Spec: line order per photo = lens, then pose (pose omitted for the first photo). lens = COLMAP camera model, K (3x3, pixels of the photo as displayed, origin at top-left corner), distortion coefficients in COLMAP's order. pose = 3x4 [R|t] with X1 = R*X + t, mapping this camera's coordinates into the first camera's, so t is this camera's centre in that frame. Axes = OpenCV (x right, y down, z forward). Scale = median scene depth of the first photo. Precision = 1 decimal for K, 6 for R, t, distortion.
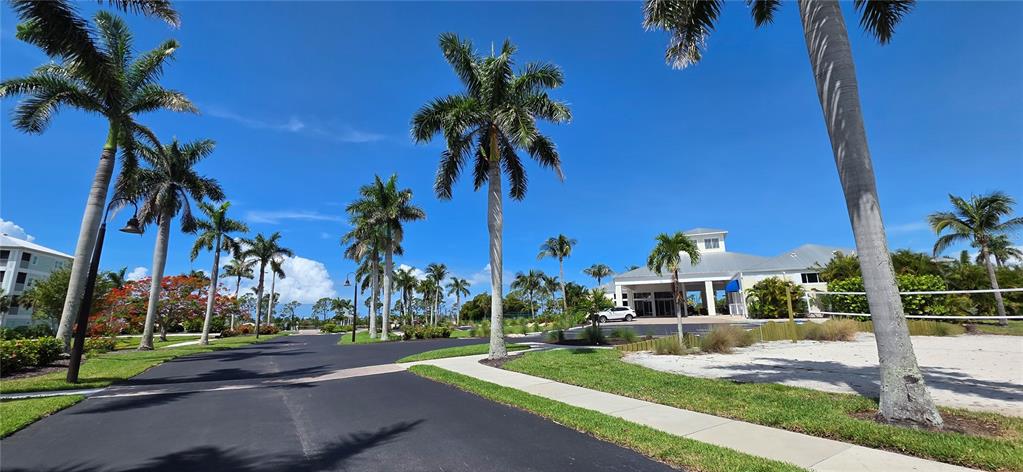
lens RADIAL K [[409.1, 0, 513.5], [0, 409.1, 232.0], [0, 0, 1]] dist [-0.000834, -0.000132]
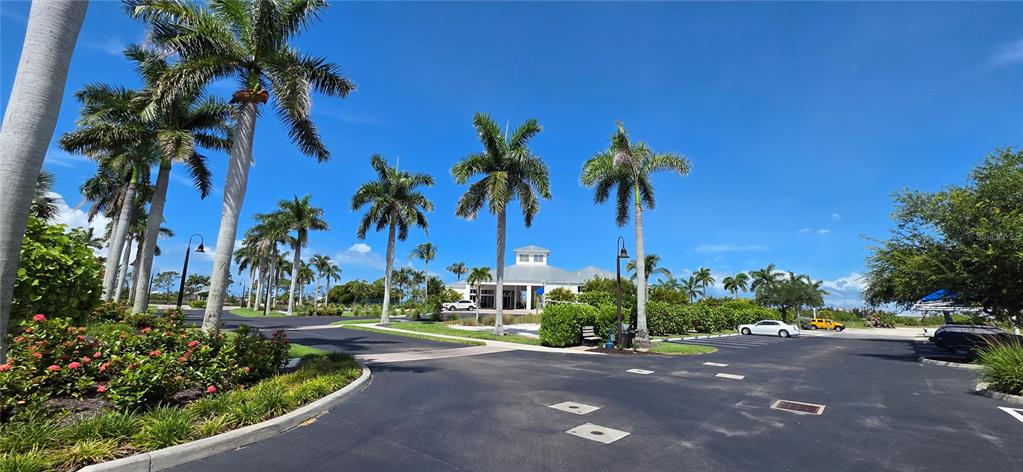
lens RADIAL K [[409.1, 0, 513.5], [0, 409.1, 232.0], [0, 0, 1]] dist [-0.000834, -0.000132]
pose [[0.946978, 0.106532, 0.303124, -0.030051], [-0.114787, 0.993345, 0.009495, -0.073691], [-0.300095, -0.043786, 0.952904, -0.339563]]
